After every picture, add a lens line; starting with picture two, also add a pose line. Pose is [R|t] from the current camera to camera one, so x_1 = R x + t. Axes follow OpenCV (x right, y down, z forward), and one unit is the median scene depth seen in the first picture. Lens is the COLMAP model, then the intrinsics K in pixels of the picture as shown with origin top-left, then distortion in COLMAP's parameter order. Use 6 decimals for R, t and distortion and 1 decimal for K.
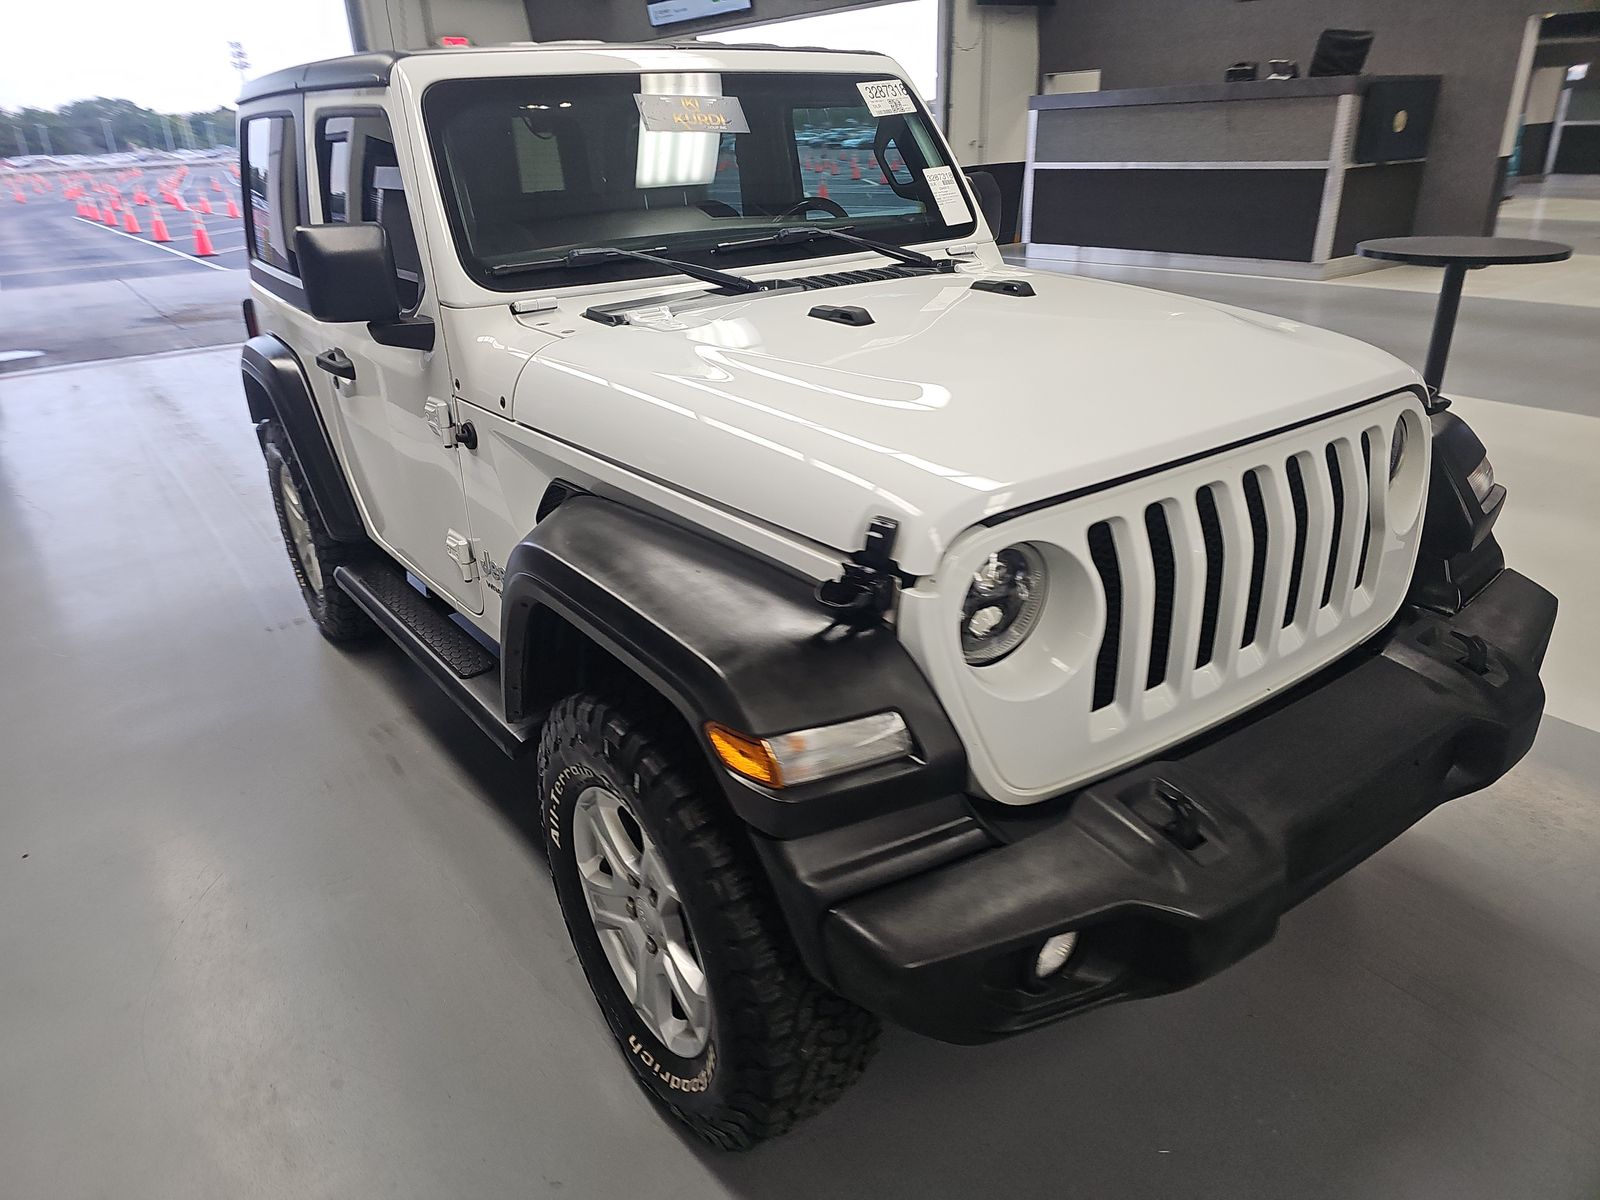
lens RADIAL K [[1088.5, 0, 799.9], [0, 1088.5, 611.7], [0, 0, 1]] dist [0.075030, -0.067158]
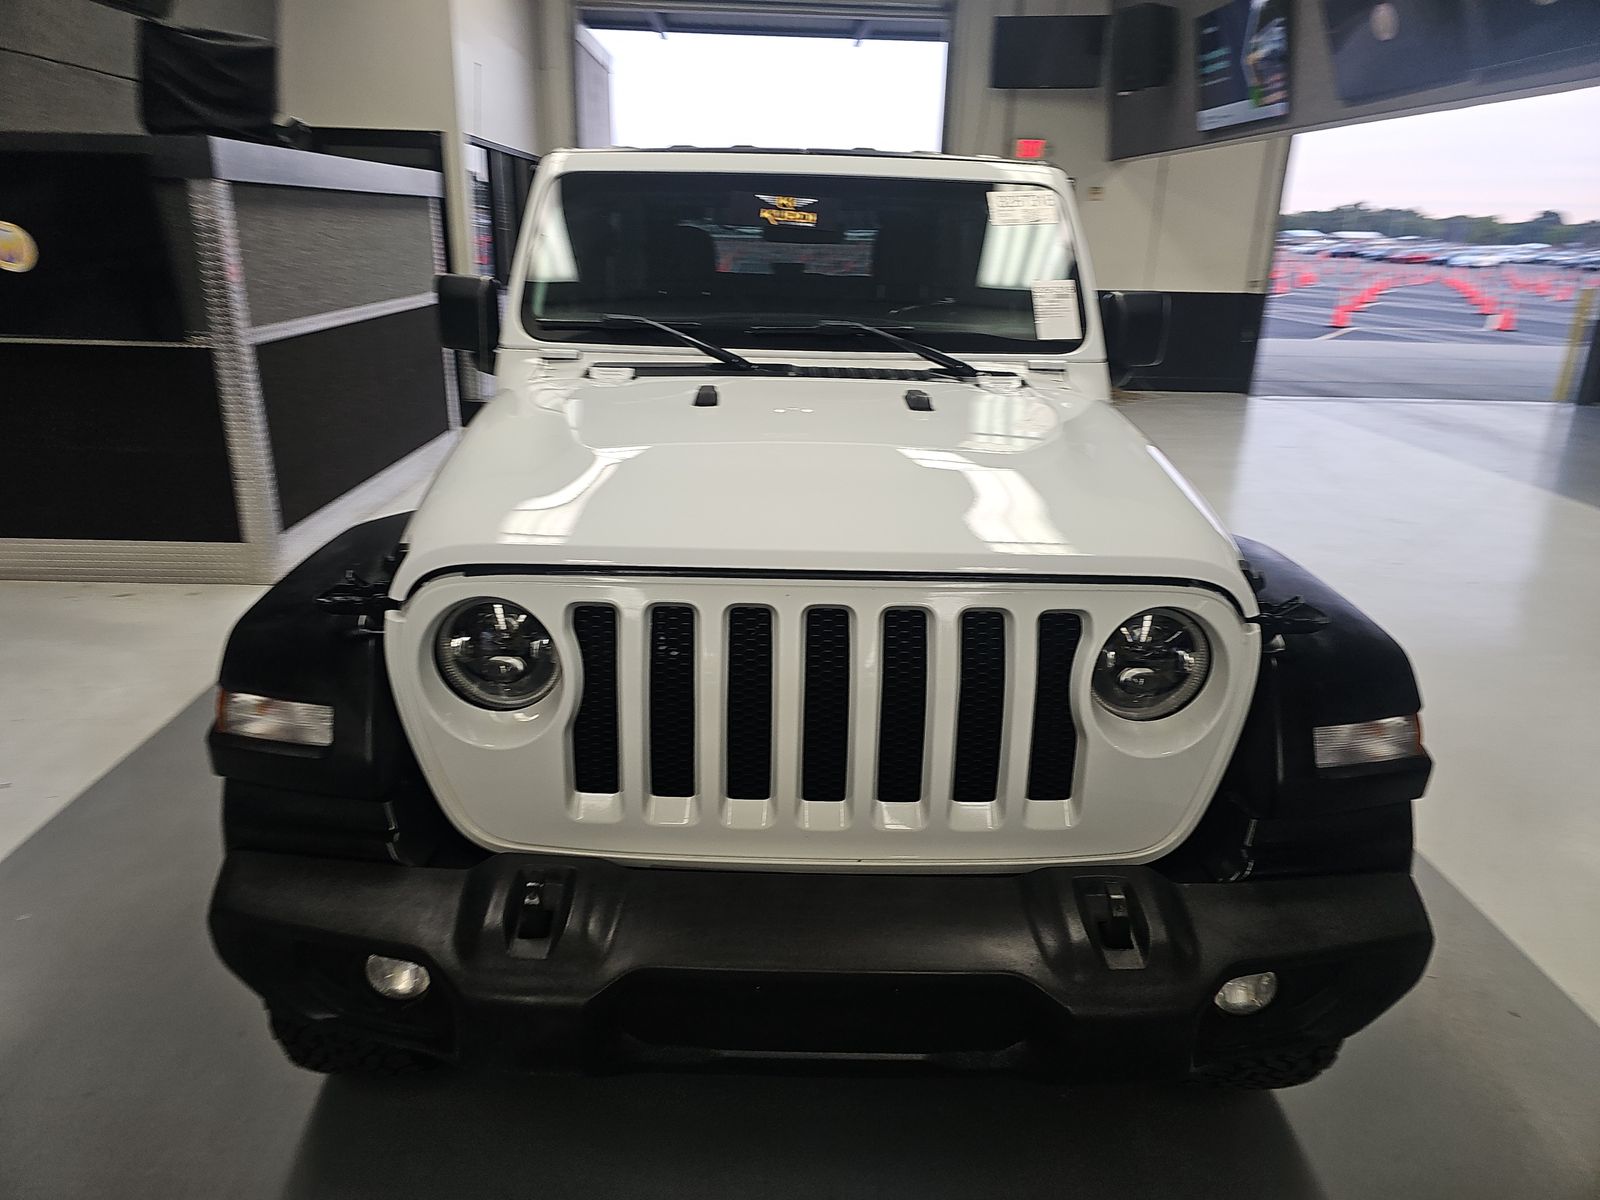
lens RADIAL K [[1088.5, 0, 799.9], [0, 1088.5, 611.7], [0, 0, 1]] dist [0.075030, -0.067158]
pose [[0.814560, 0.247430, -0.524663, 0.653065], [-0.286145, 0.958156, 0.007612, -0.094677], [0.504592, 0.143929, 0.851276, 0.158311]]
